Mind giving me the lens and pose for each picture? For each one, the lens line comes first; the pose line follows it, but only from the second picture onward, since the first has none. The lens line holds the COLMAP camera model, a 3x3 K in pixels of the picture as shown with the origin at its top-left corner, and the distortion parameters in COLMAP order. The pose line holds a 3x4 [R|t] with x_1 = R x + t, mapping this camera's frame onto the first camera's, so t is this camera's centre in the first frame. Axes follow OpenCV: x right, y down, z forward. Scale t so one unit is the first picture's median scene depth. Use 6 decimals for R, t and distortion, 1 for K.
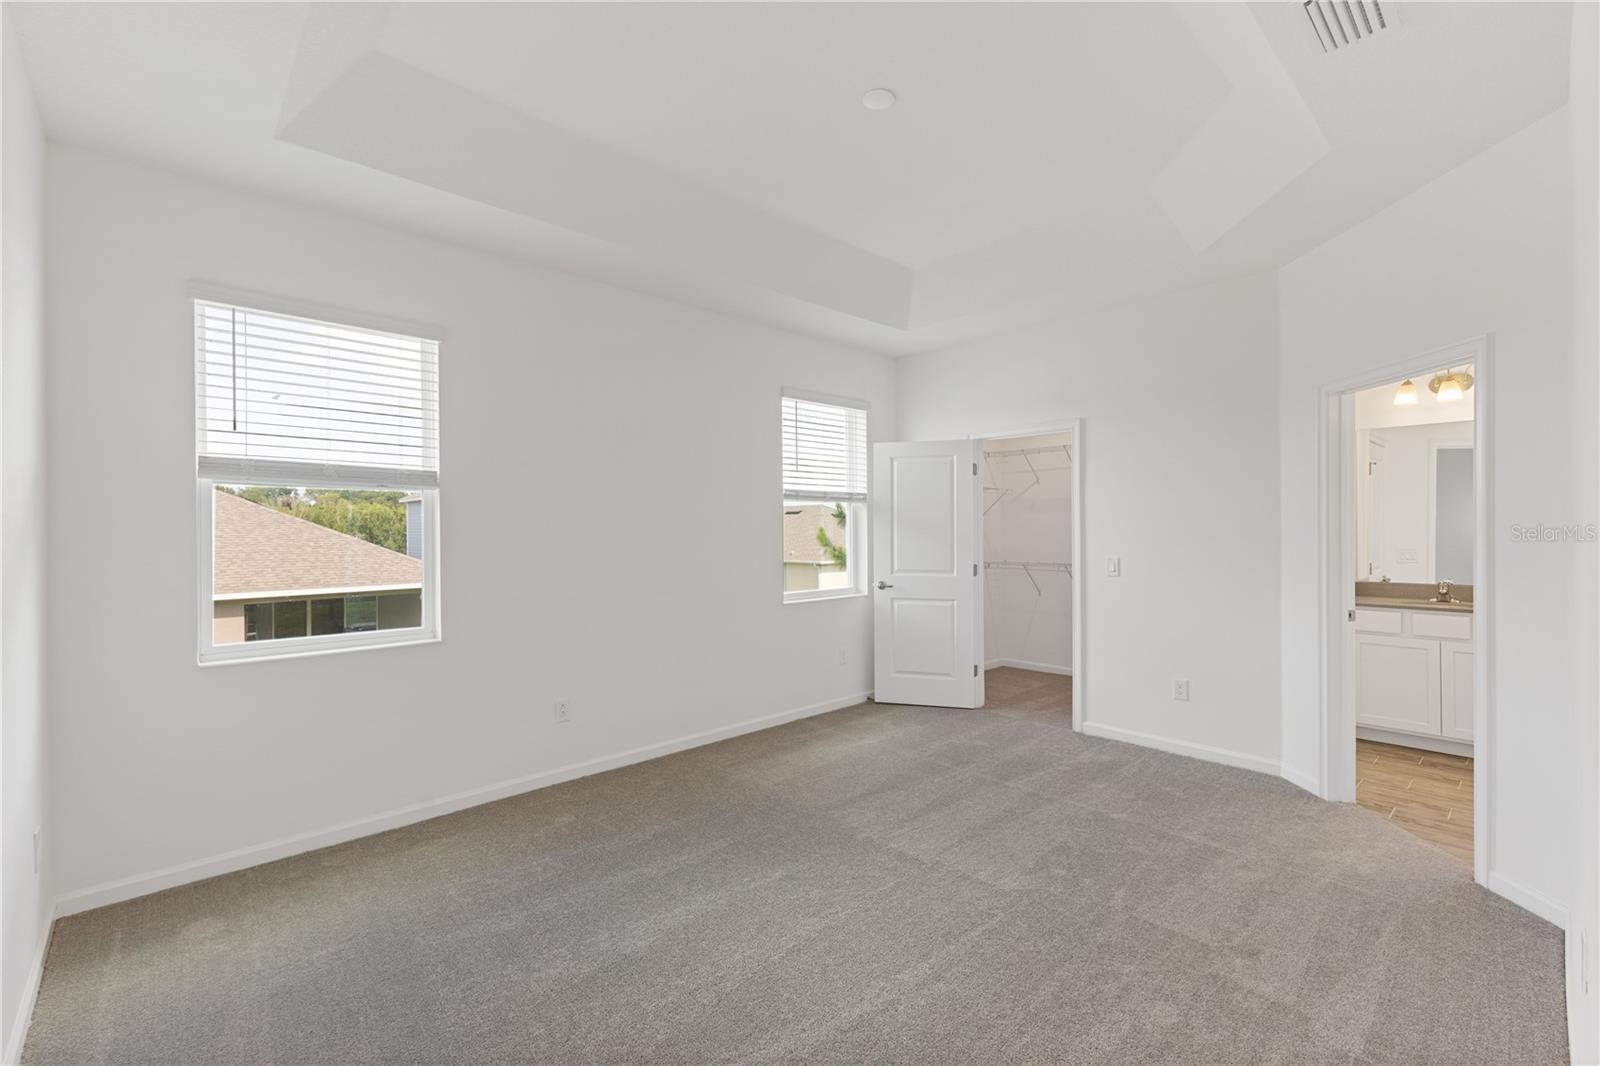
lens RADIAL K [[682.0, 0, 800.0], [0, 682.0, 533.0], [0, 0, 1]] dist [0.000987, -0.000057]
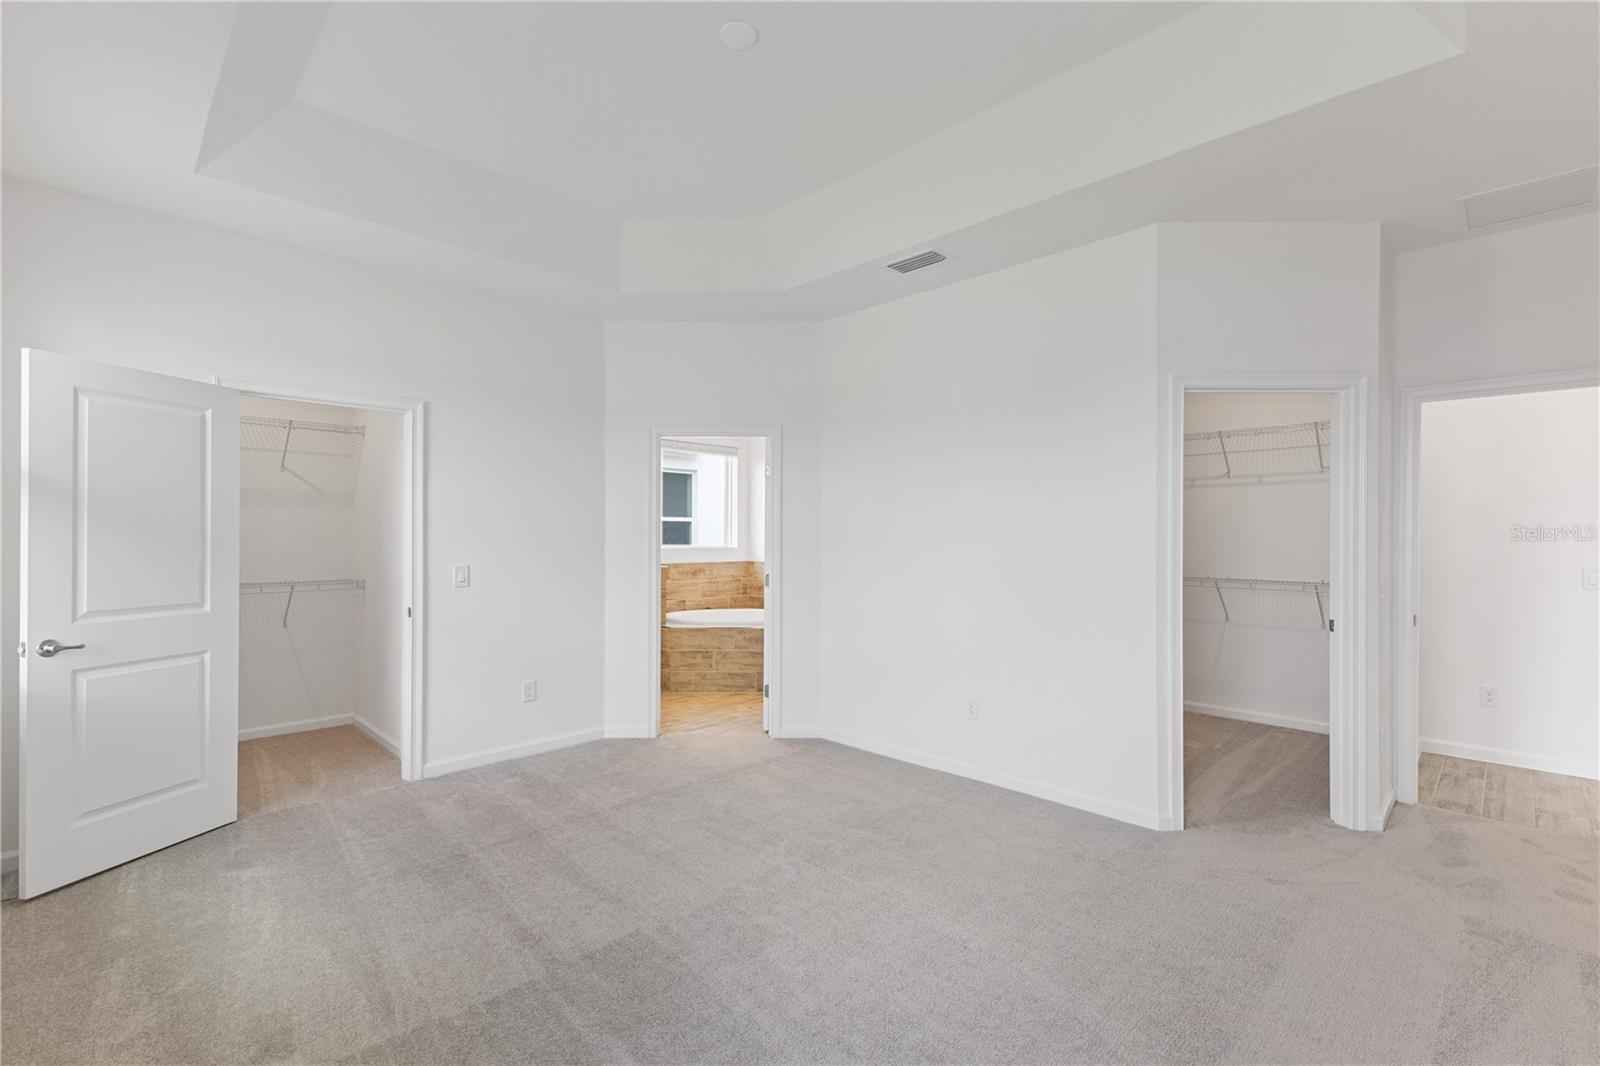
lens RADIAL K [[701.3, 0, 800.0], [0, 701.3, 533.0], [0, 0, 1]] dist [0.008934, -0.000424]
pose [[-0.043296, 0.010281, 0.999009, -0.434120], [0.004348, 0.999940, -0.010102, 0.003189], [-0.999053, 0.003906, -0.043338, 0.535351]]
